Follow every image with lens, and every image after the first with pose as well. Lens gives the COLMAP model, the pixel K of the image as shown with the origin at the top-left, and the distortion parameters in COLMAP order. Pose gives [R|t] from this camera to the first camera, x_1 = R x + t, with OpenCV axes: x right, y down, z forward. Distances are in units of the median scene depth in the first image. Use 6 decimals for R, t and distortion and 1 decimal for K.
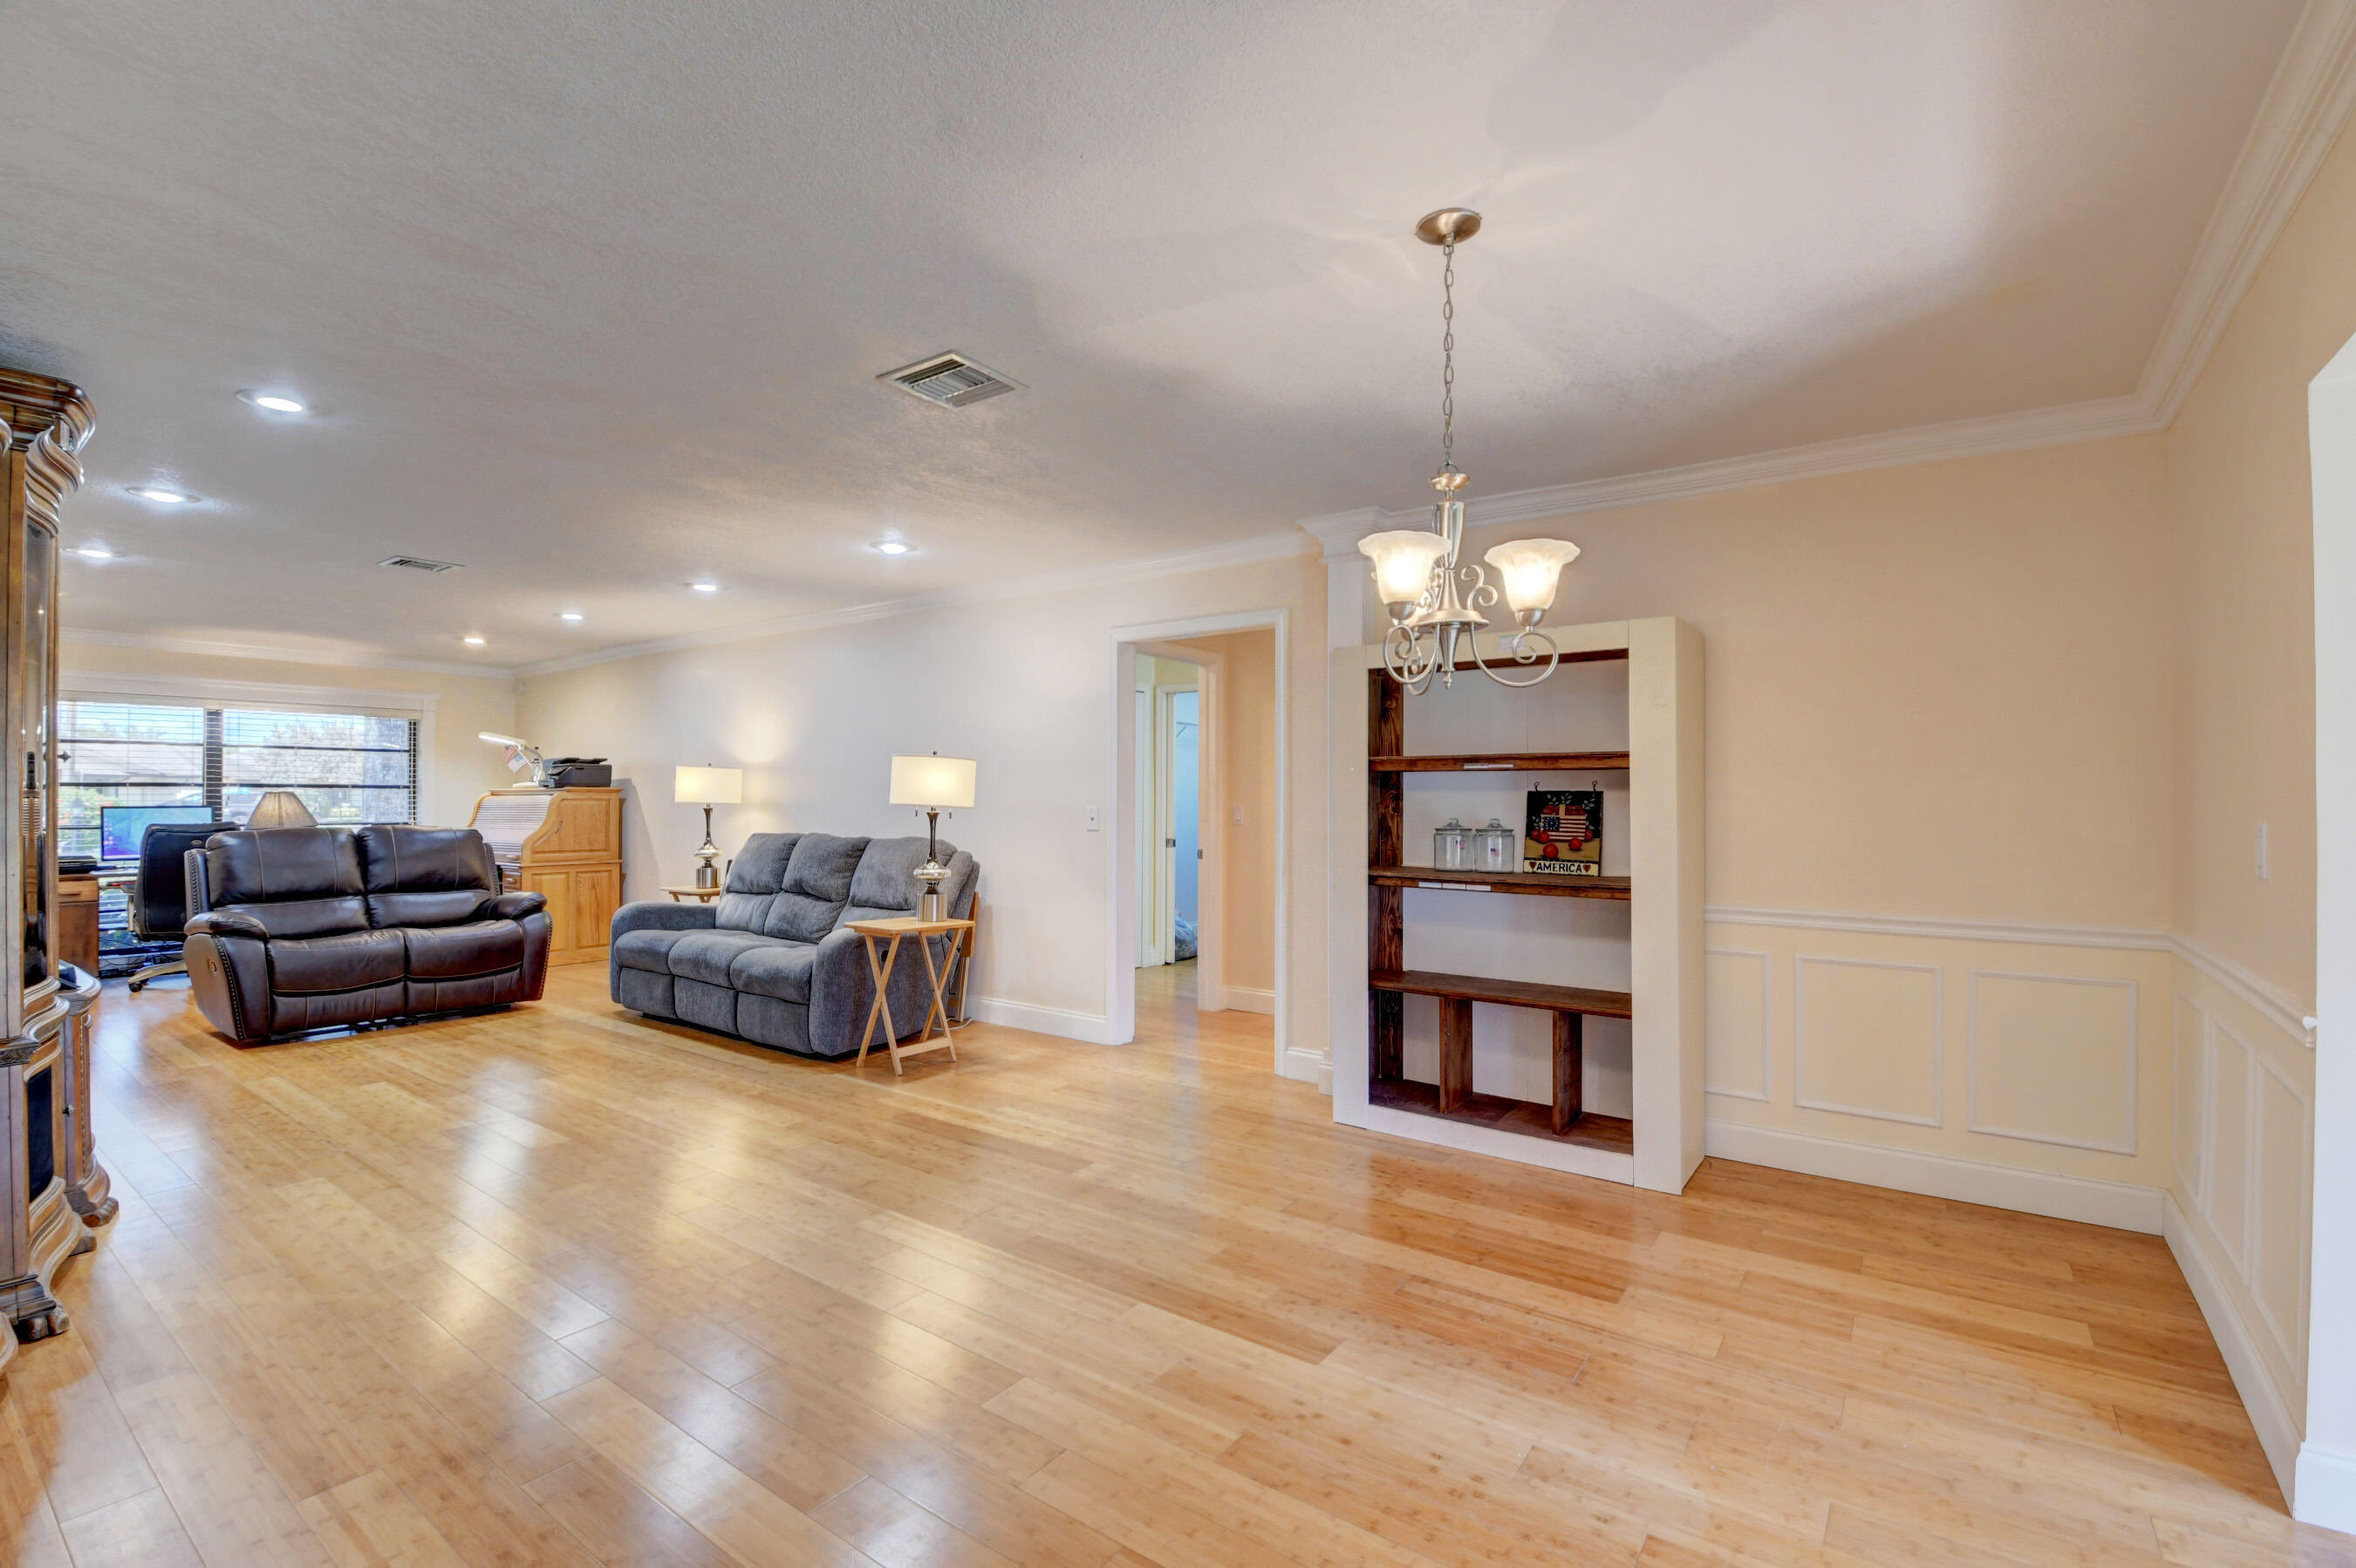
lens RADIAL K [[1048.3, 0, 1170.7], [0, 1048.3, 783.9], [0, 0, 1]] dist [0.011957, -0.028004]
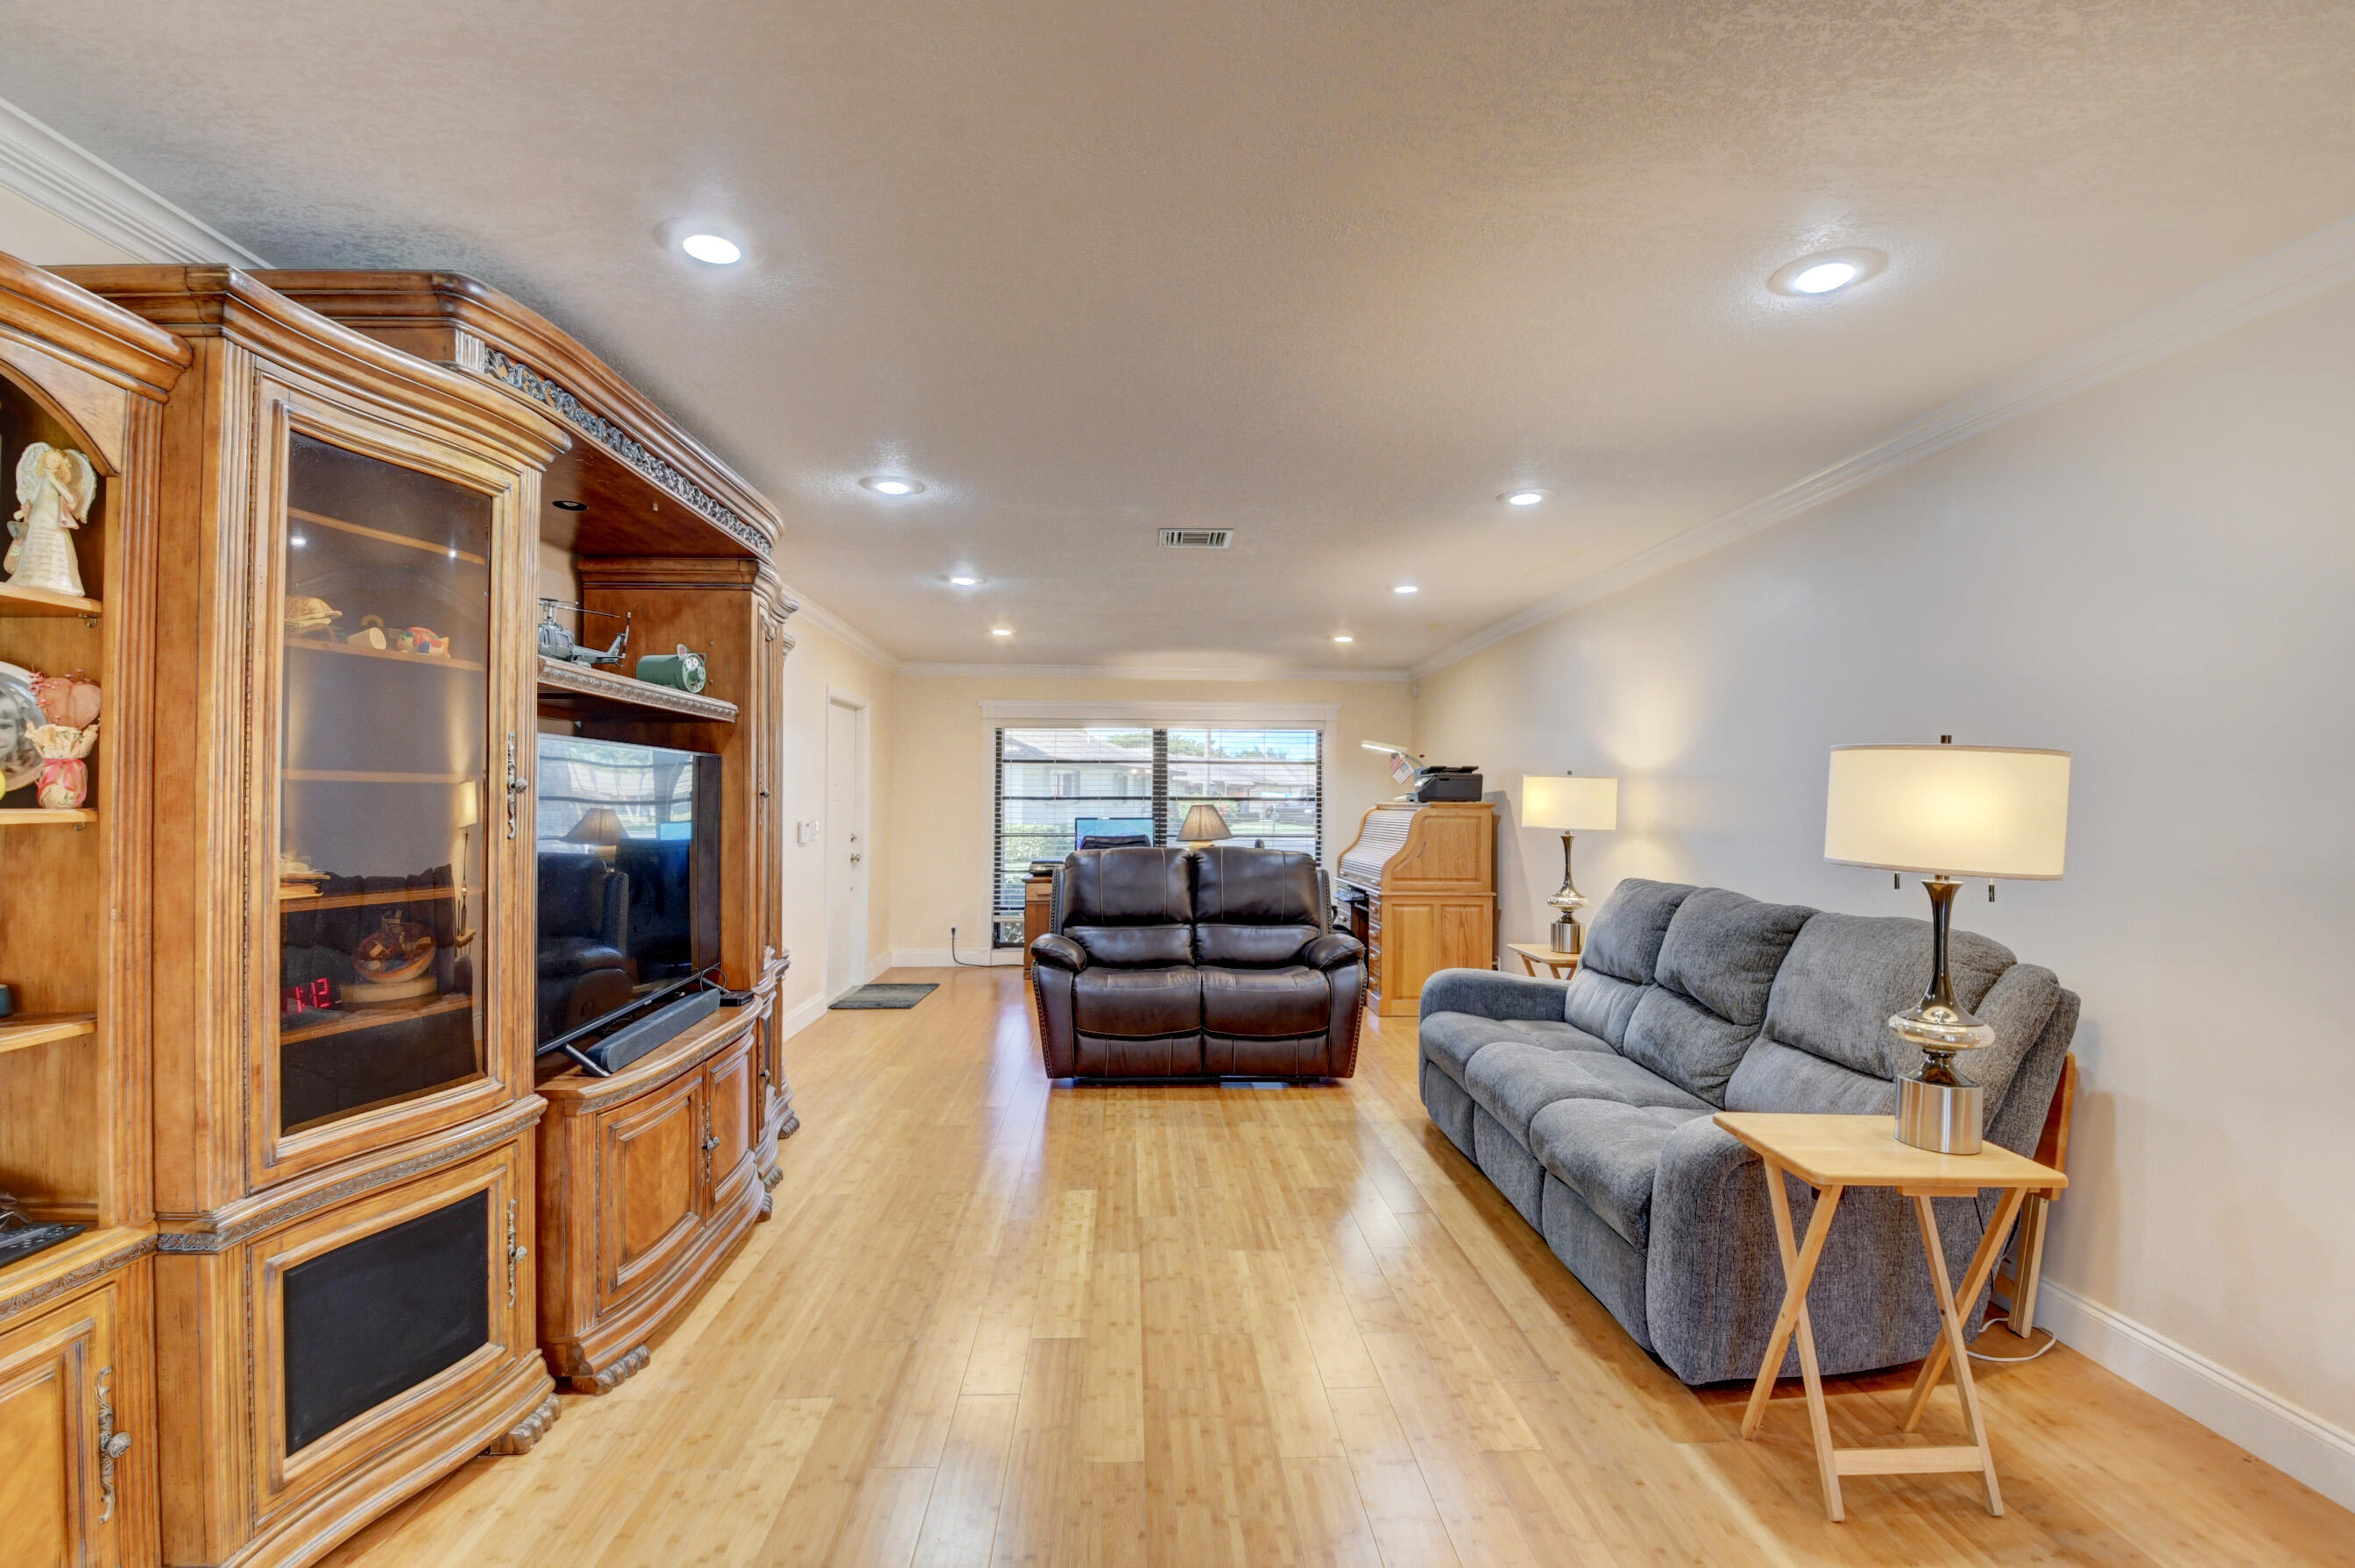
lens RADIAL K [[1047.9, 0, 1170.2], [0, 1047.9, 783.9], [0, 0, 1]] dist [0.011957, -0.028004]
pose [[0.630817, -0.007795, -0.775893, -0.083141], [0.005557, 0.999969, -0.005527, -0.010296], [0.775912, -0.000825, 0.630841, 0.427141]]
